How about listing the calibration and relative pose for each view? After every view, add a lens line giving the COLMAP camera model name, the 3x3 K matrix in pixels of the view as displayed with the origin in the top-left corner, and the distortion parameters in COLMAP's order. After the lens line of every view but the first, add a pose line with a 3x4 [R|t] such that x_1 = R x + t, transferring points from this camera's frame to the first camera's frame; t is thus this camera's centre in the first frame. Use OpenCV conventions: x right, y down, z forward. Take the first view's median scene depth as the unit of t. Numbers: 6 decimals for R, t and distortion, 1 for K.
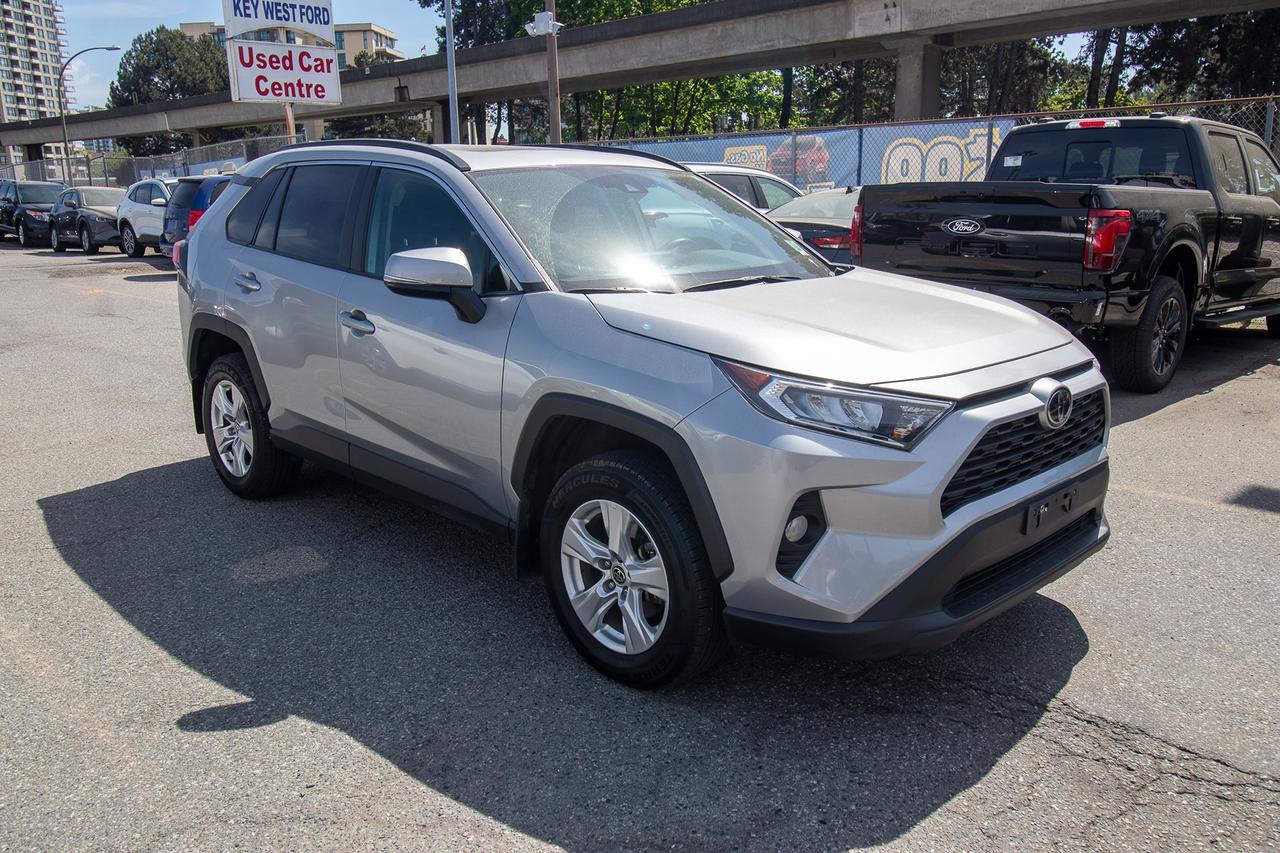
lens RADIAL K [[1013.5, 0, 631.9], [0, 1013.5, 428.2], [0, 0, 1]] dist [0.009732, -0.001524]
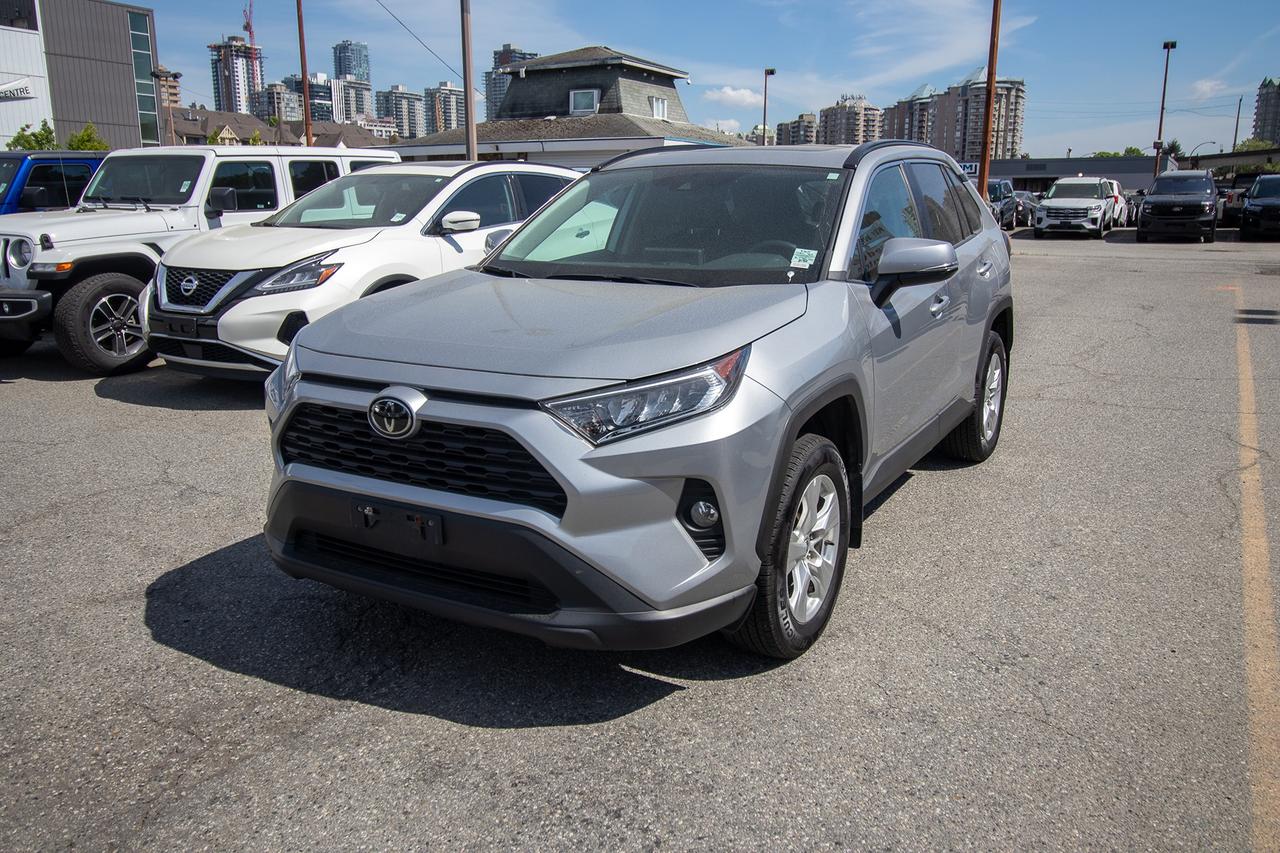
lens RADIAL K [[991.3, 0, 640.0], [0, 991.3, 426.5], [0, 0, 1]] dist [0.012913, -0.003270]
pose [[0.280728, 0.230476, -0.931704, 0.164242], [-0.222927, 0.959850, 0.170269, -0.027038], [0.933539, 0.159903, 0.320836, 0.110694]]
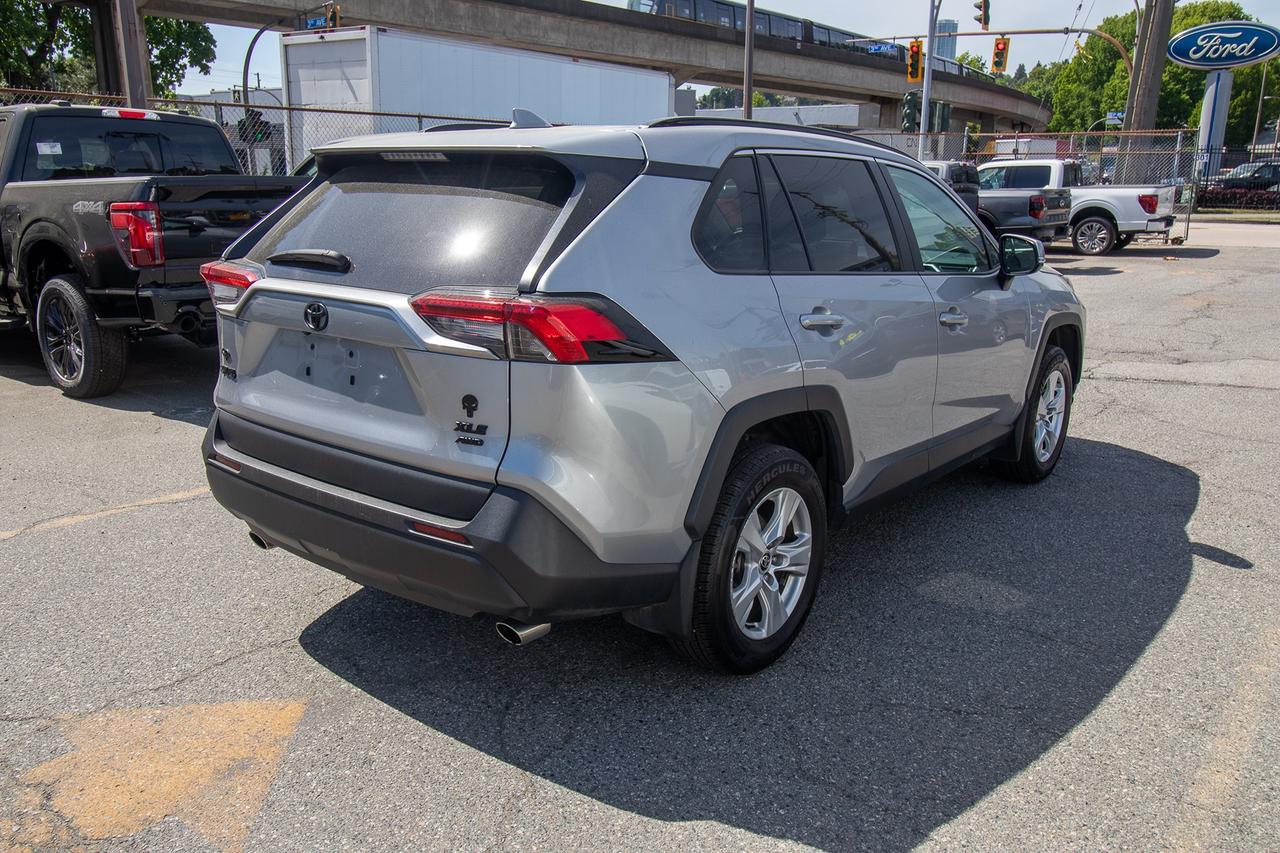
lens RADIAL K [[1013.5, 0, 631.9], [0, 1013.5, 428.2], [0, 0, 1]] dist [0.009732, -0.001524]
pose [[-0.127624, -0.230540, 0.964657, -0.204079], [0.215287, 0.942982, 0.253843, -0.054758], [-0.968175, 0.240074, -0.070715, 0.230856]]
